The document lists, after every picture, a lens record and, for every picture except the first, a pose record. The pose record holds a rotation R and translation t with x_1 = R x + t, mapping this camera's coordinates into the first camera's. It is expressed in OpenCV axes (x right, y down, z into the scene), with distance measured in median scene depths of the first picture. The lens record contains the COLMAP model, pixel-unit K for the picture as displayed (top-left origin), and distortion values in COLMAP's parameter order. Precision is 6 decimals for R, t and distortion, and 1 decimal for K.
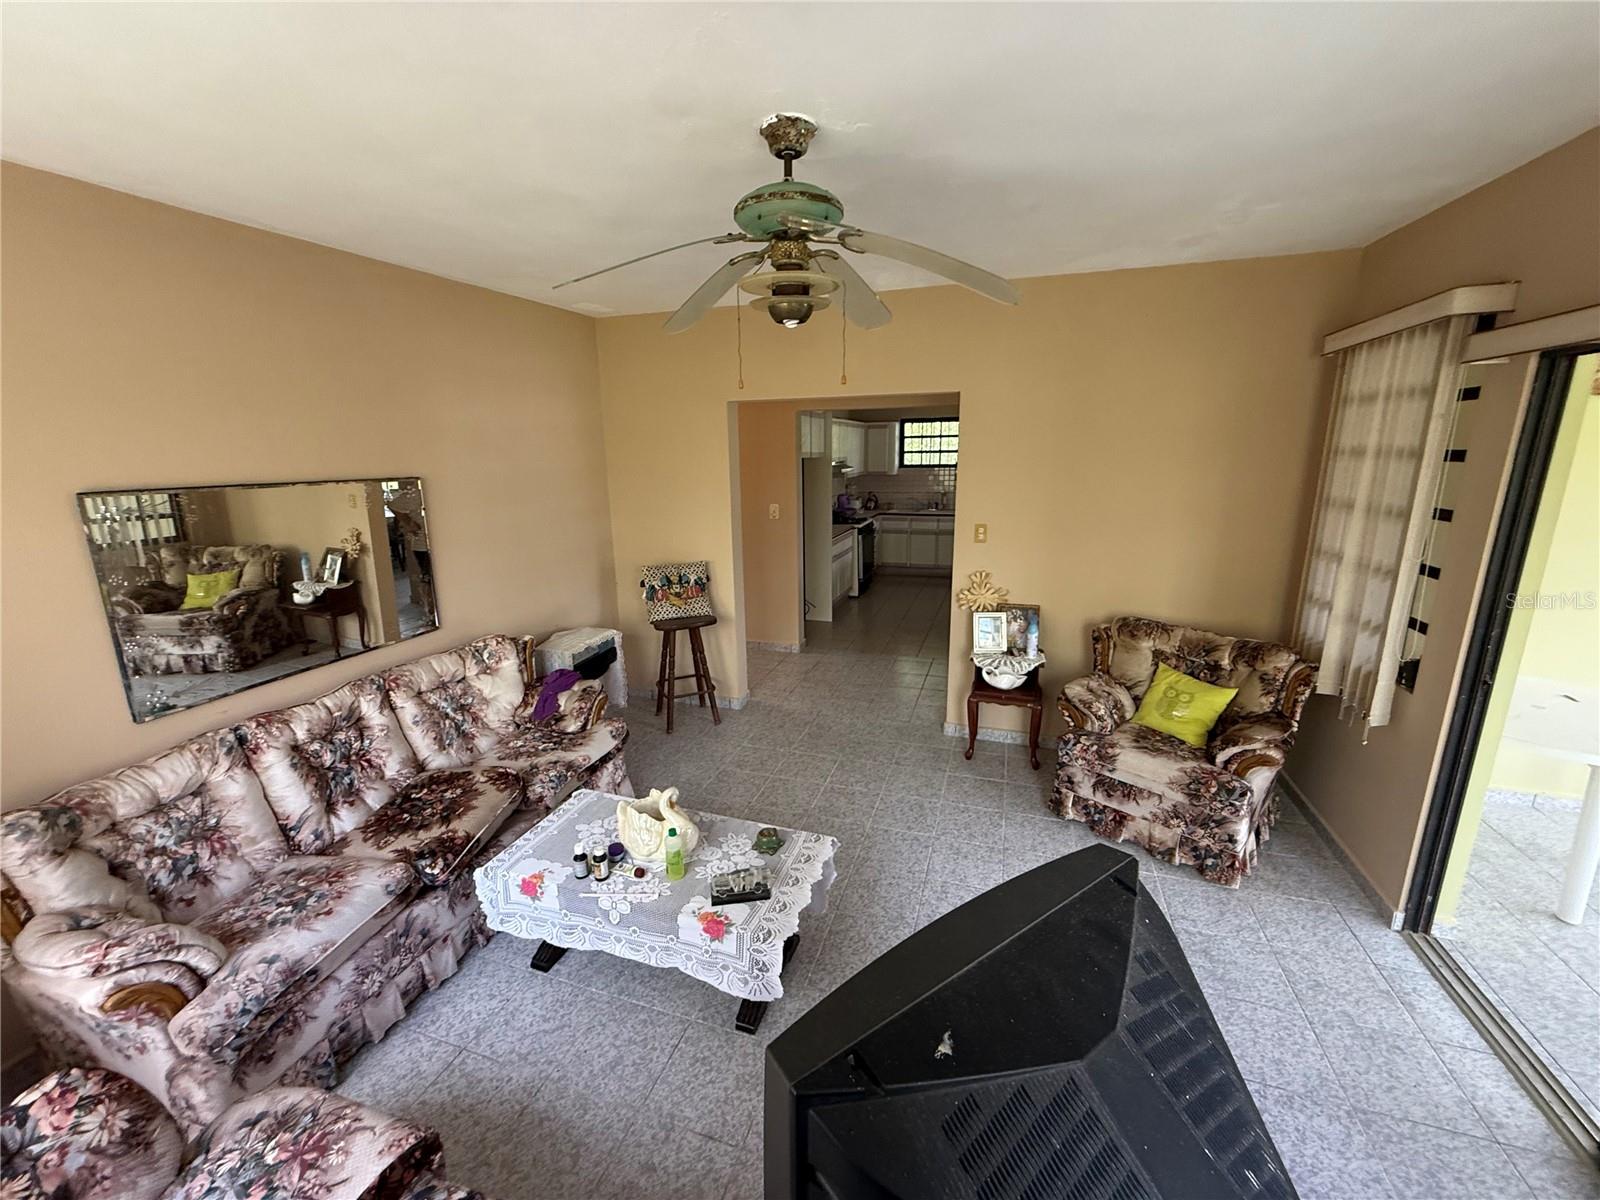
lens RADIAL K [[638.0, 0, 796.8], [0, 638.0, 598.6], [0, 0, 1]] dist [-0.007009, 0.000354]
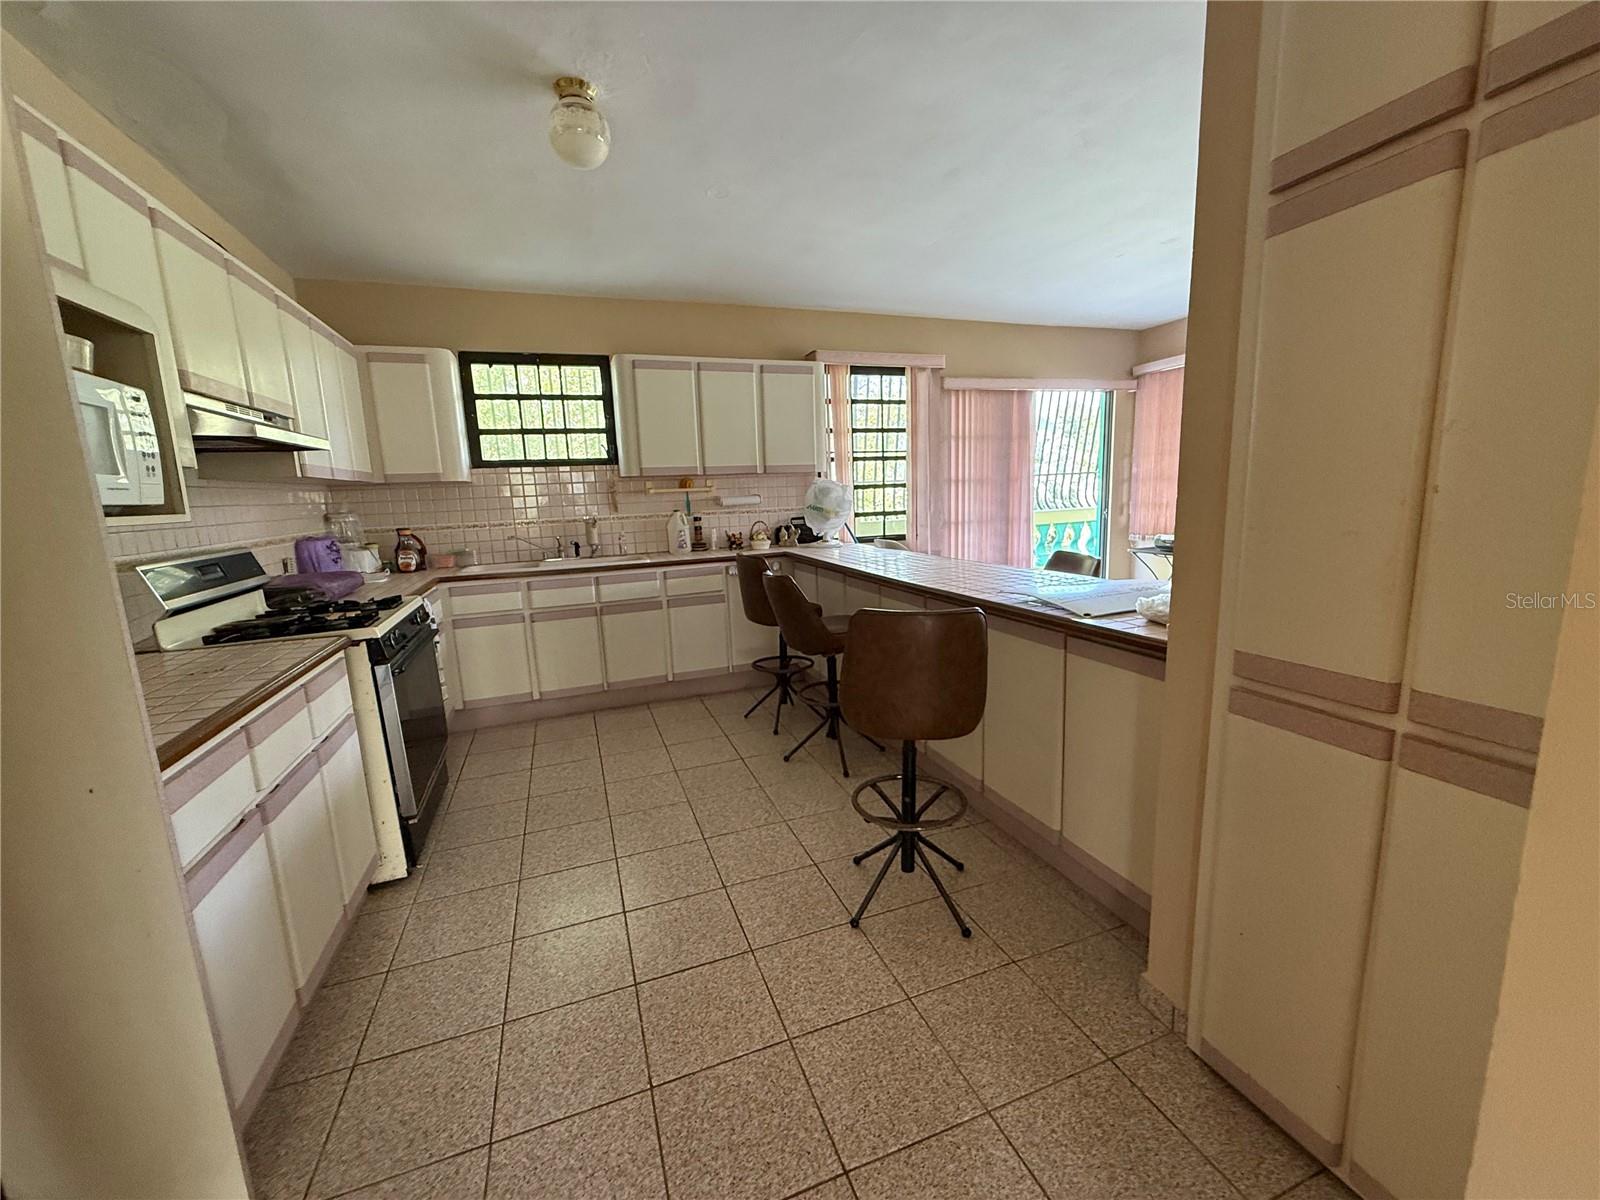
lens RADIAL K [[638.0, 0, 802.3], [0, 638.0, 601.3], [0, 0, 1]] dist [-0.007009, 0.000354]
pose [[0.778334, -0.123633, 0.615558, 0.062484], [0.171425, 0.985016, -0.018918, -0.074839], [-0.603995, 0.120246, 0.787864, 0.563229]]
